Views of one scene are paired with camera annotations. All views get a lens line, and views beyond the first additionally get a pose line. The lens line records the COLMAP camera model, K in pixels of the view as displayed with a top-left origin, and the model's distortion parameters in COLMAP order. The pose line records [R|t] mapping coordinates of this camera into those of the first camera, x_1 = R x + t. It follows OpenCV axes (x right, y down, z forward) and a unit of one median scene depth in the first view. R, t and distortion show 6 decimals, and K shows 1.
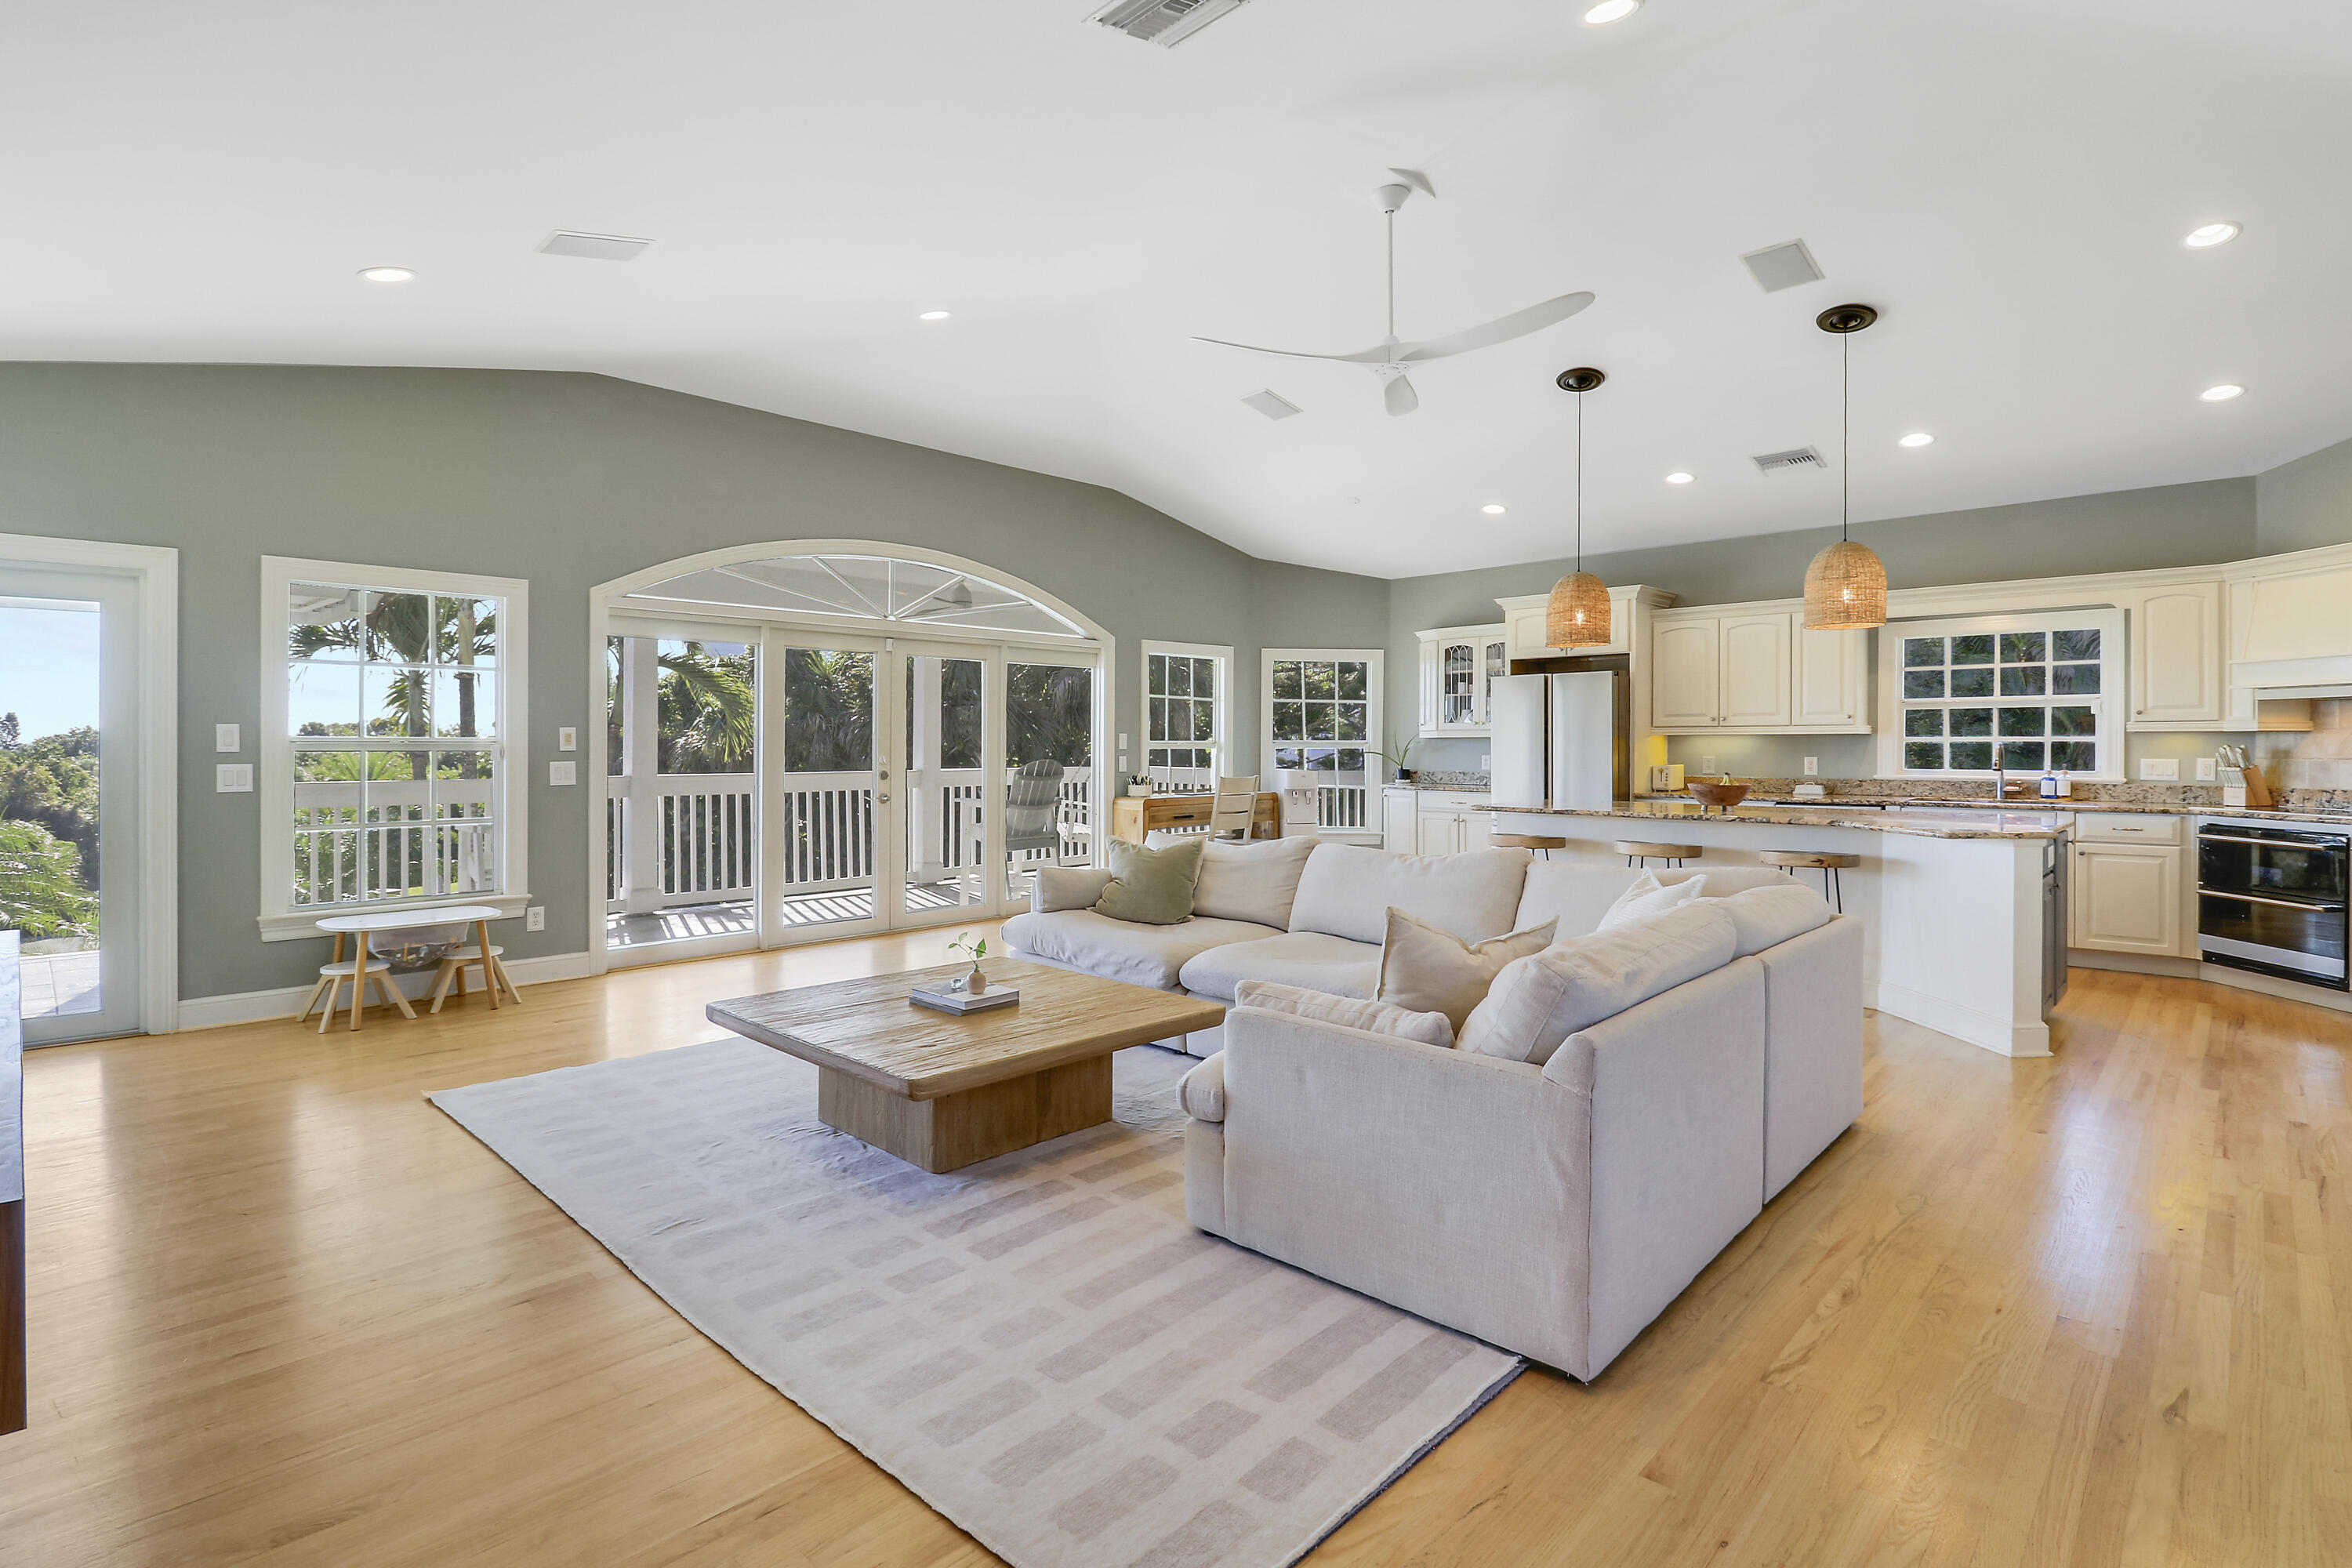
lens RADIAL K [[1138.3, 0, 1182.0], [0, 1138.3, 752.5], [0, 0, 1]] dist [0.002435, -0.012757]
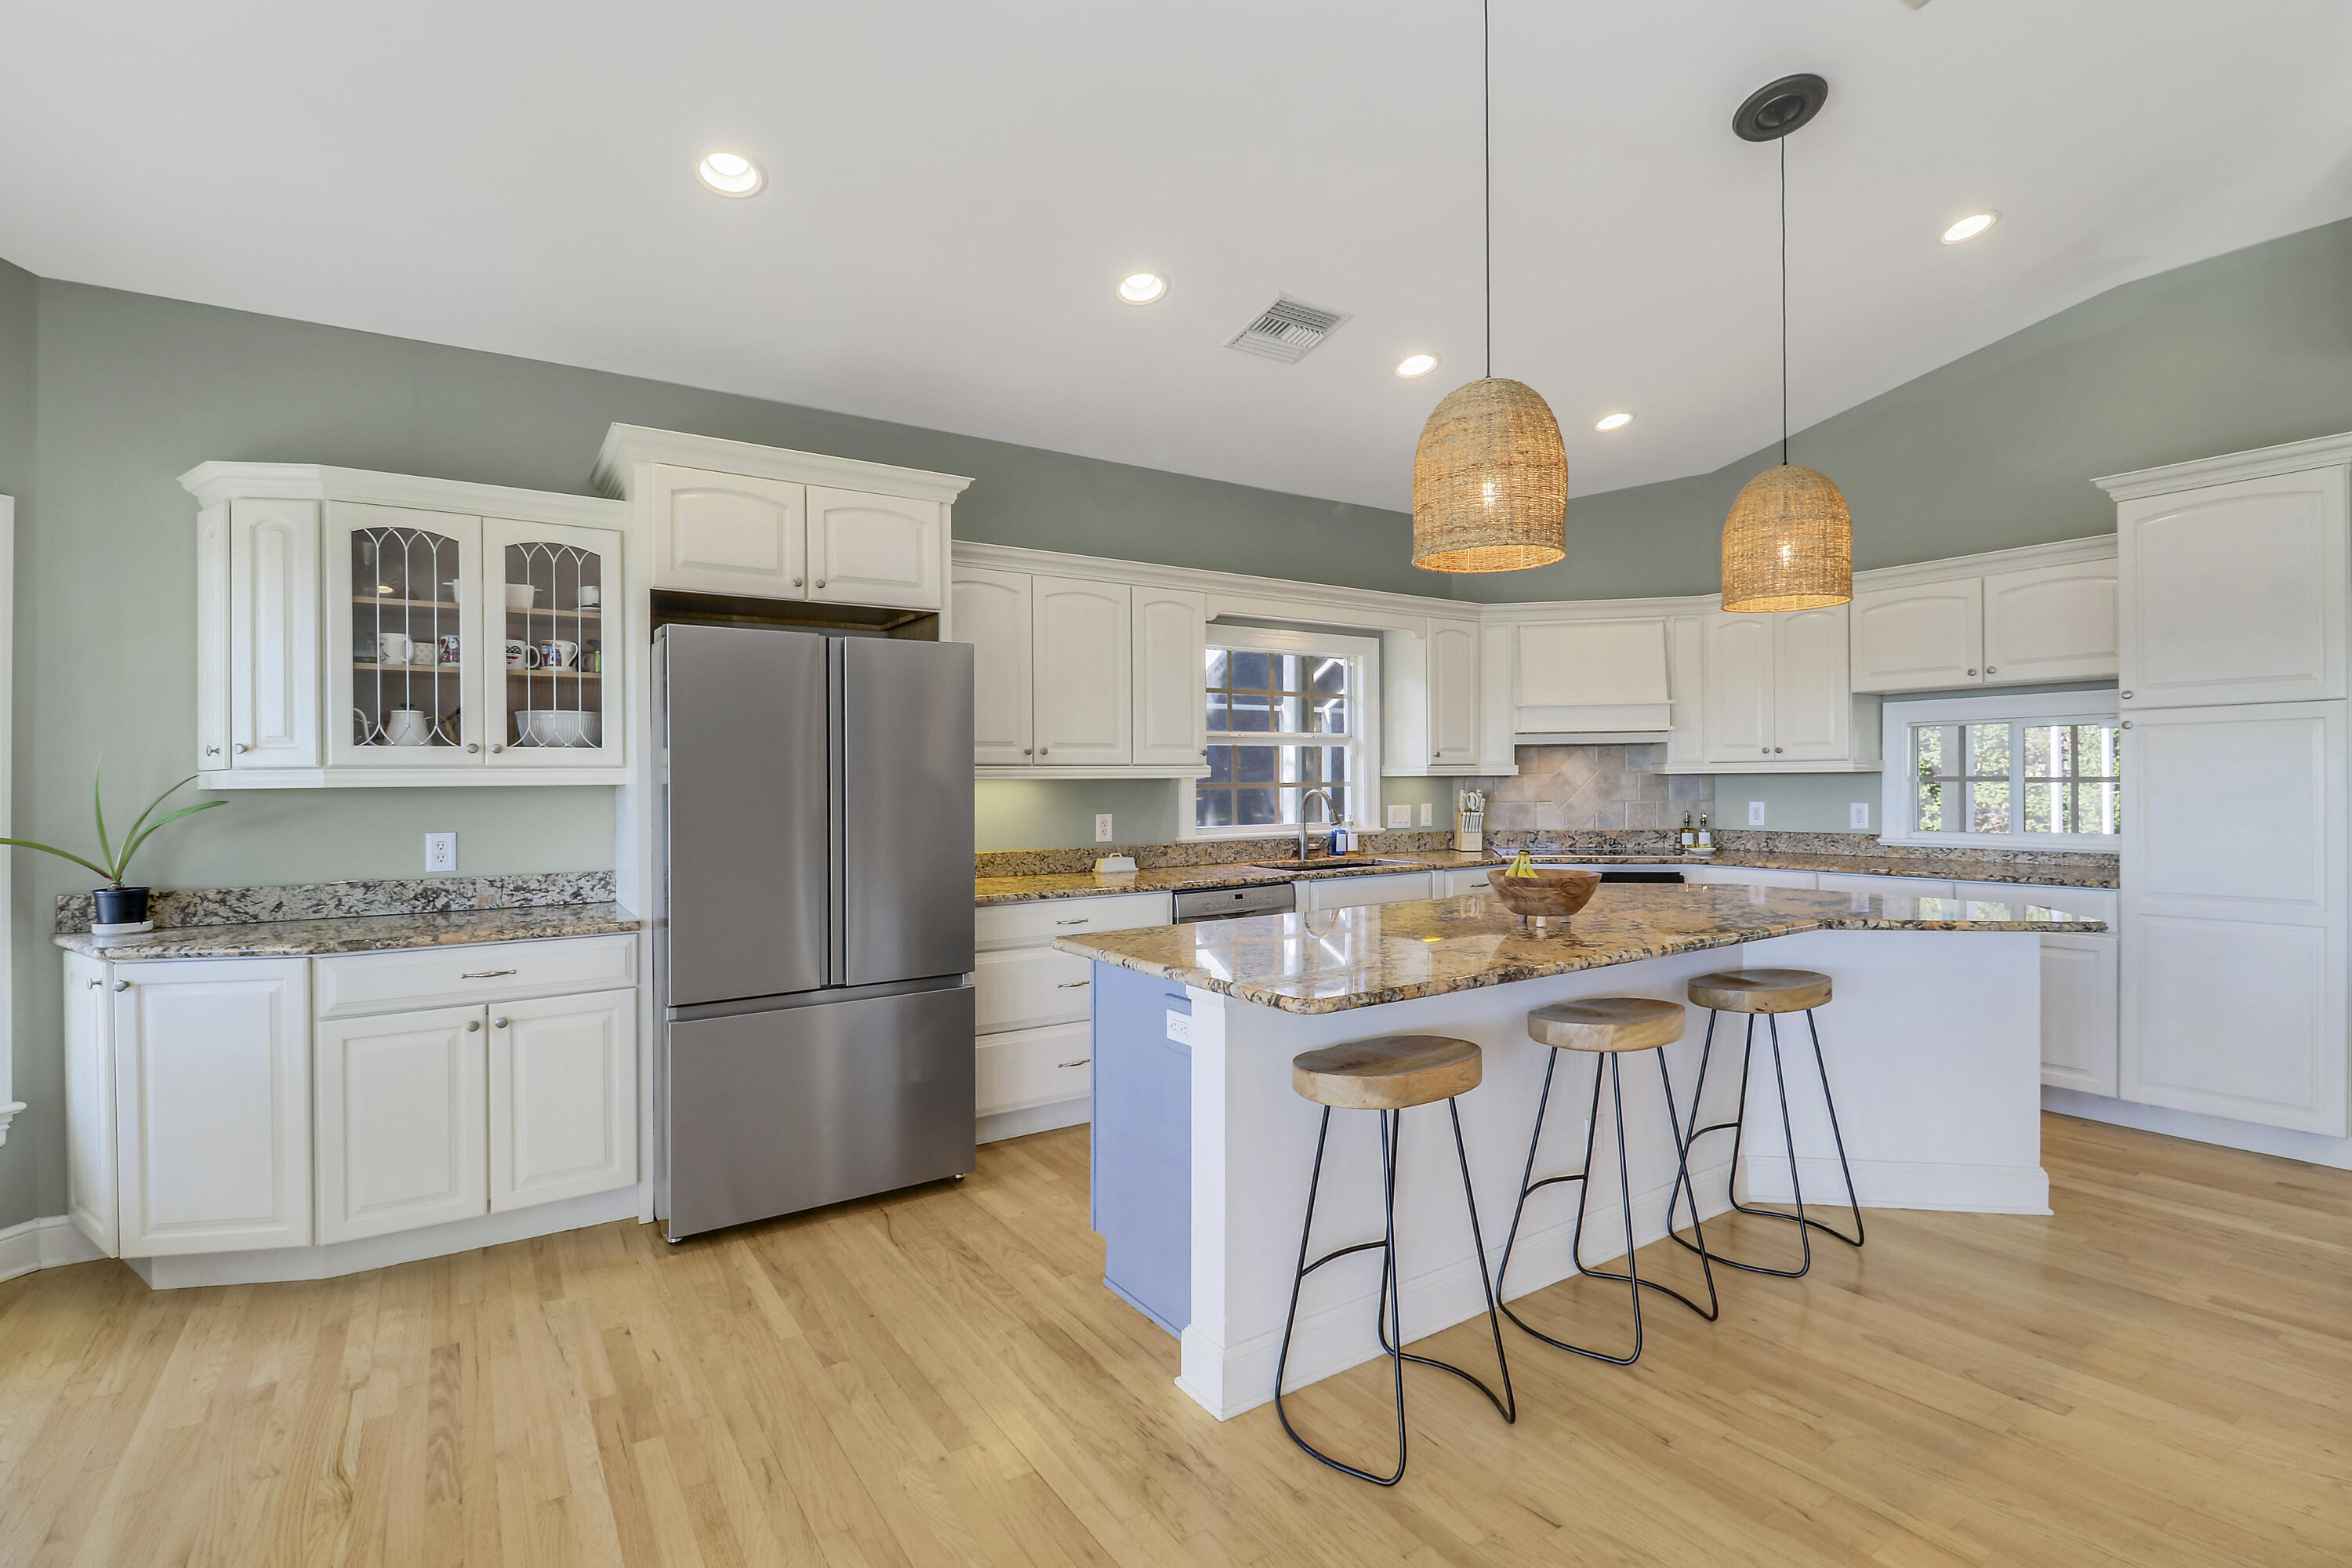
lens RADIAL K [[1085.2, 0, 1185.0], [0, 1085.2, 780.1], [0, 0, 1]] dist [0.000387, -0.011219]
pose [[0.207918, -0.000837, 0.978146, -0.049503], [0.015223, 0.999881, -0.002381, -0.015256], [-0.978028, 0.015386, 0.207906, 0.963366]]
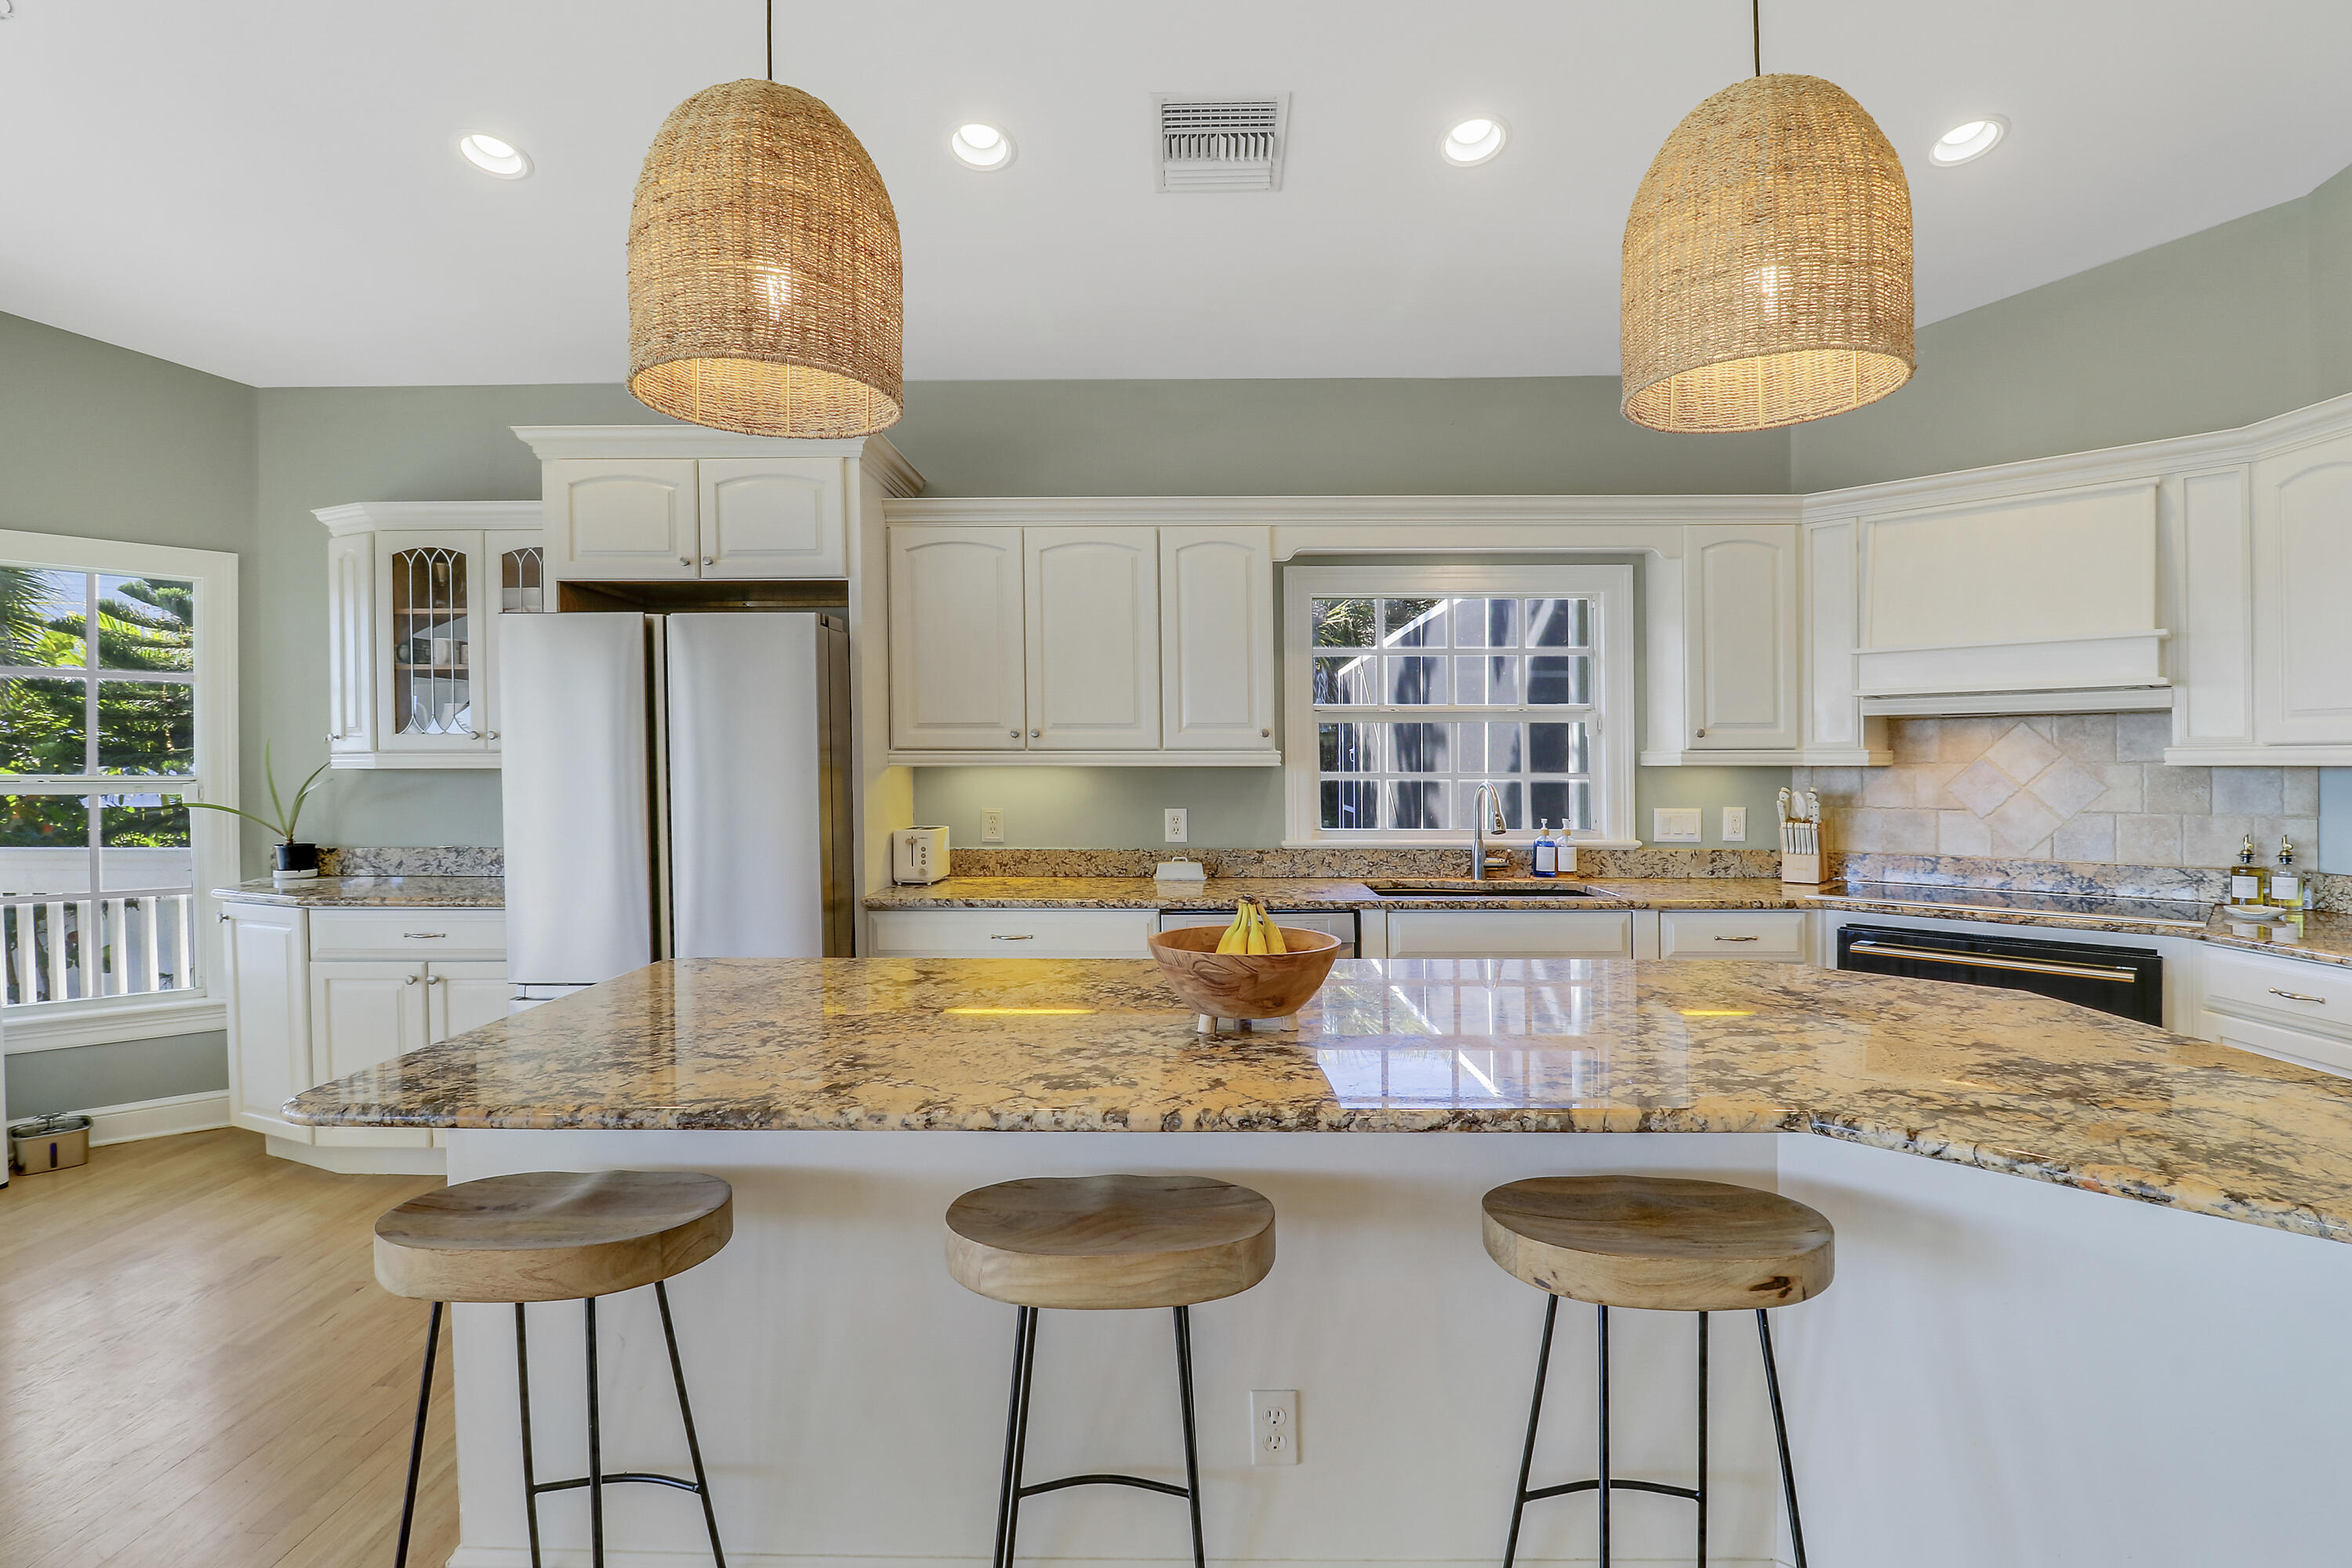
lens RADIAL K [[1085.2, 0, 1185.0], [0, 1085.2, 780.1], [0, 0, 1]] dist [0.000387, -0.011219]
pose [[0.728274, -0.007926, 0.685241, 0.240470], [0.004356, 0.999966, 0.006937, -0.015019], [-0.685273, -0.002068, 0.728284, 0.728974]]
